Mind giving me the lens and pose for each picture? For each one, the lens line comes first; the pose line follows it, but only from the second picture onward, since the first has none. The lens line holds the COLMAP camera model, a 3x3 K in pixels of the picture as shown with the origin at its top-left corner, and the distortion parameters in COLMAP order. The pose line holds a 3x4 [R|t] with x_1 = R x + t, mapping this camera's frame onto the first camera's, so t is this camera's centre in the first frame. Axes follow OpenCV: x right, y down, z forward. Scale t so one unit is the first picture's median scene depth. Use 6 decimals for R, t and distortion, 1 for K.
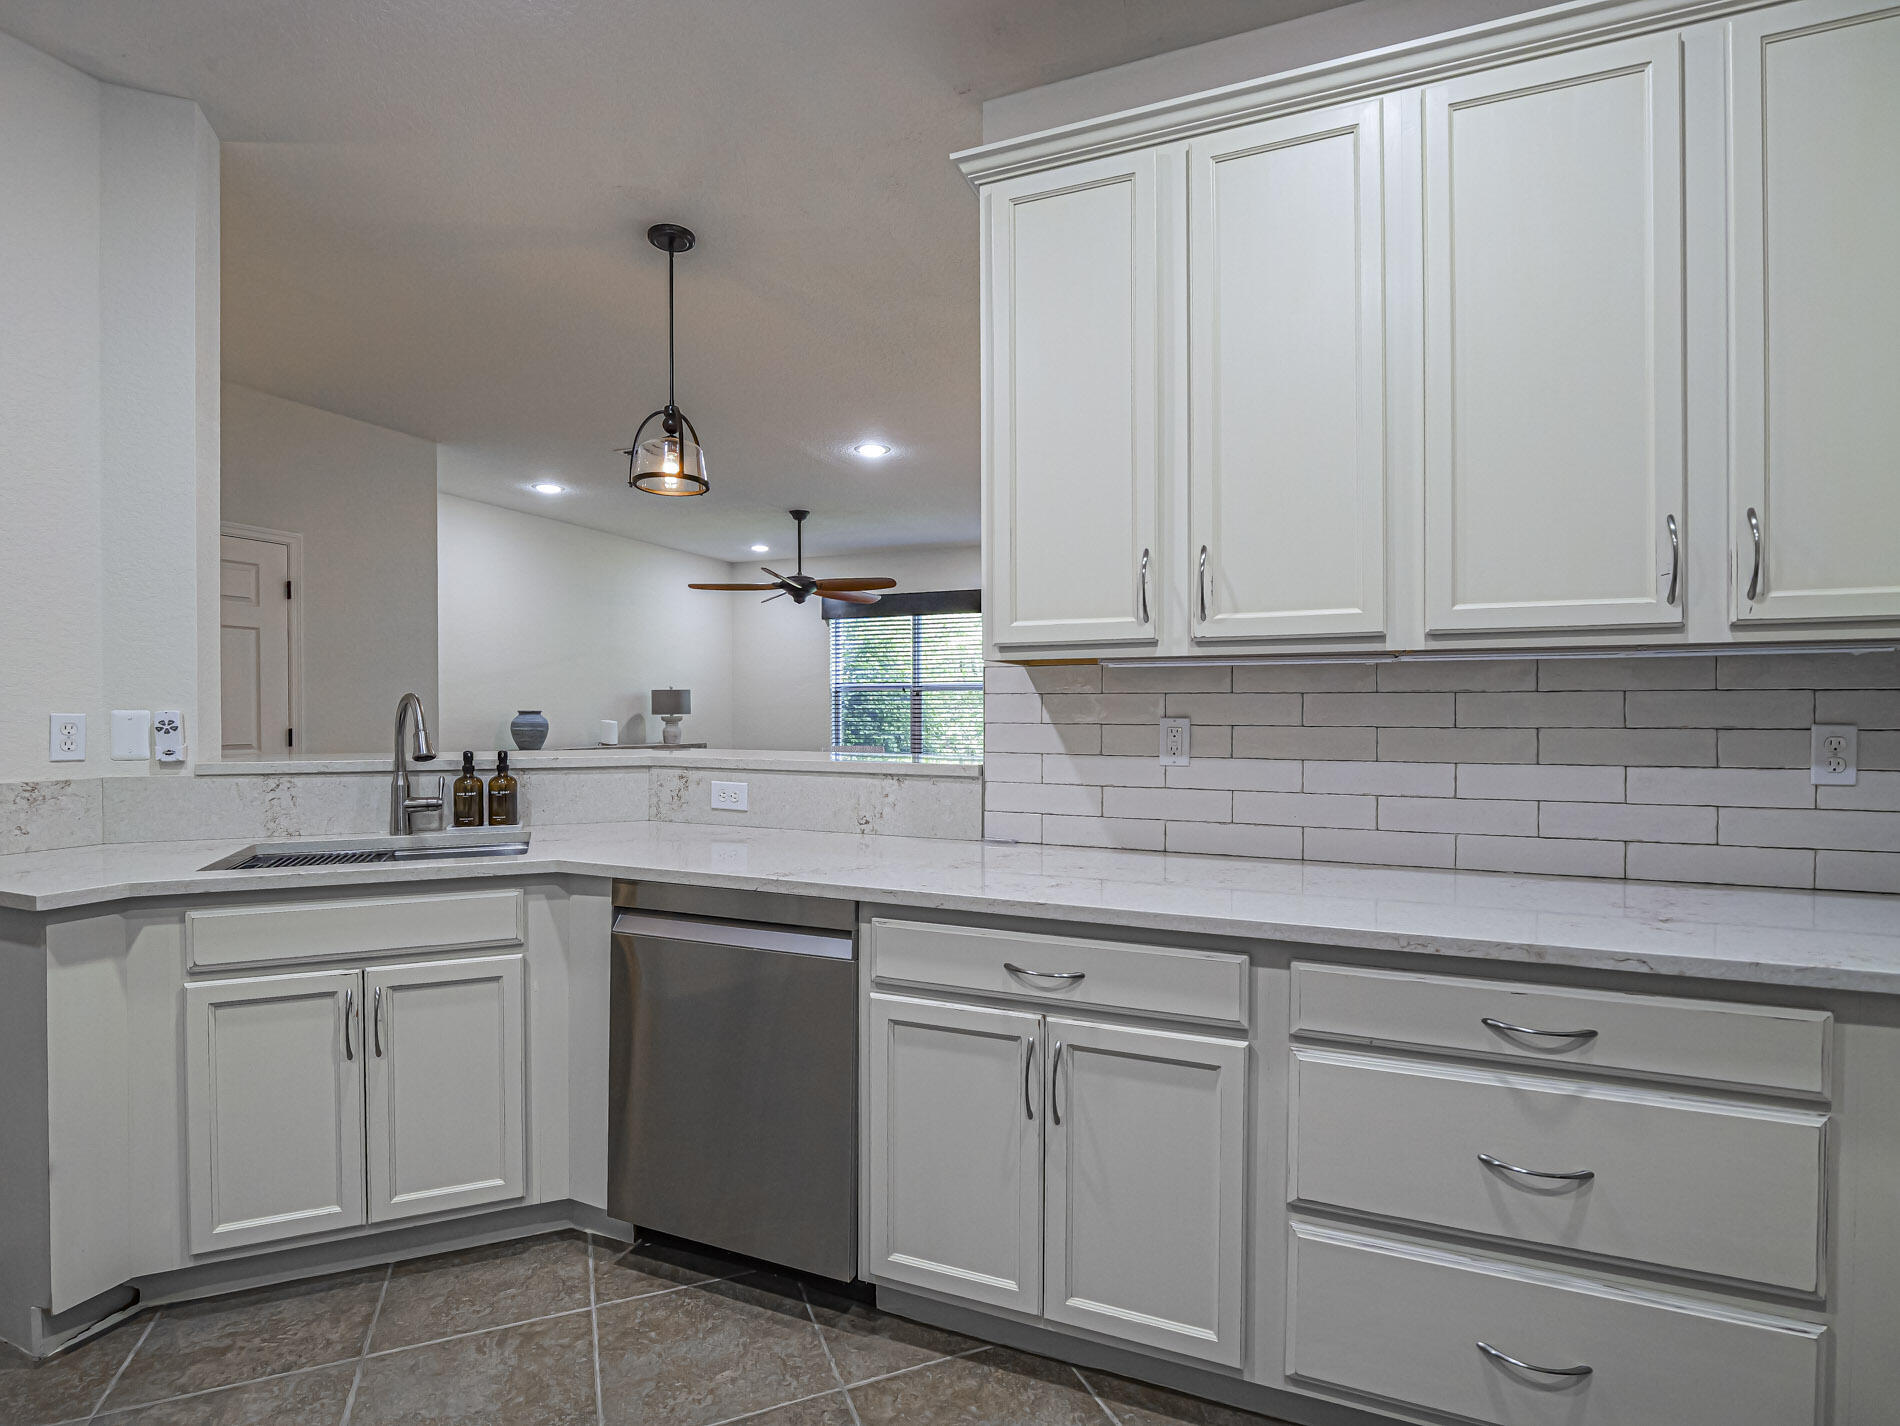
lens RADIAL K [[927.1, 0, 950.6], [0, 927.1, 715.3], [0, 0, 1]] dist [-0.002560, 0.000269]
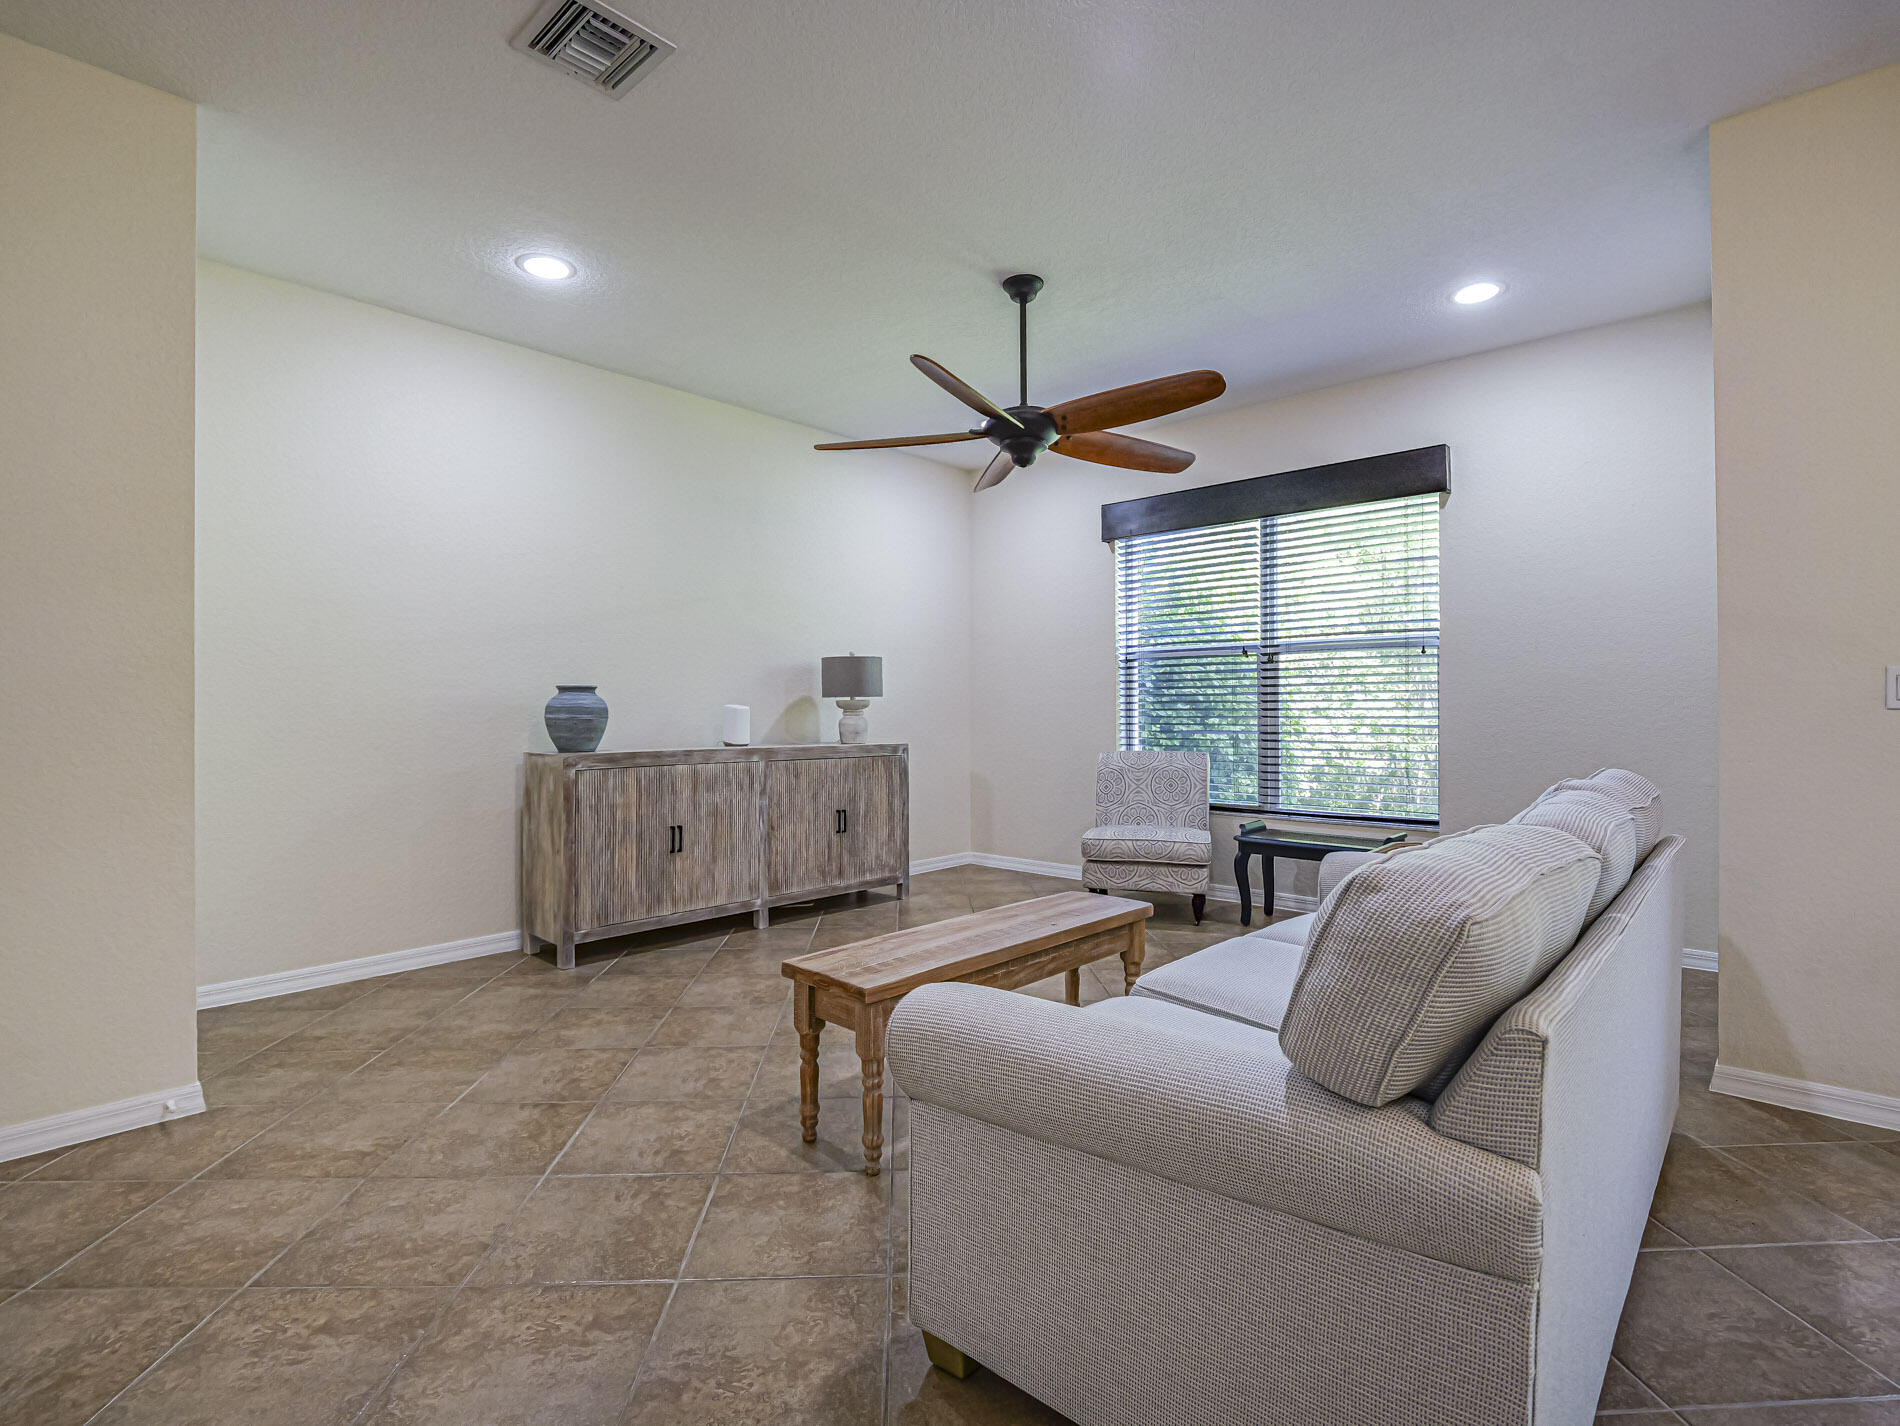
lens RADIAL K [[927.1, 0, 946.2], [0, 927.1, 712.2], [0, 0, 1]] dist [-0.002560, 0.000269]
pose [[0.933837, -0.001733, -0.357695, -0.019769], [0.000028, 0.999989, -0.004772, 0.011937], [0.357699, 0.004446, 0.933826, 0.437633]]
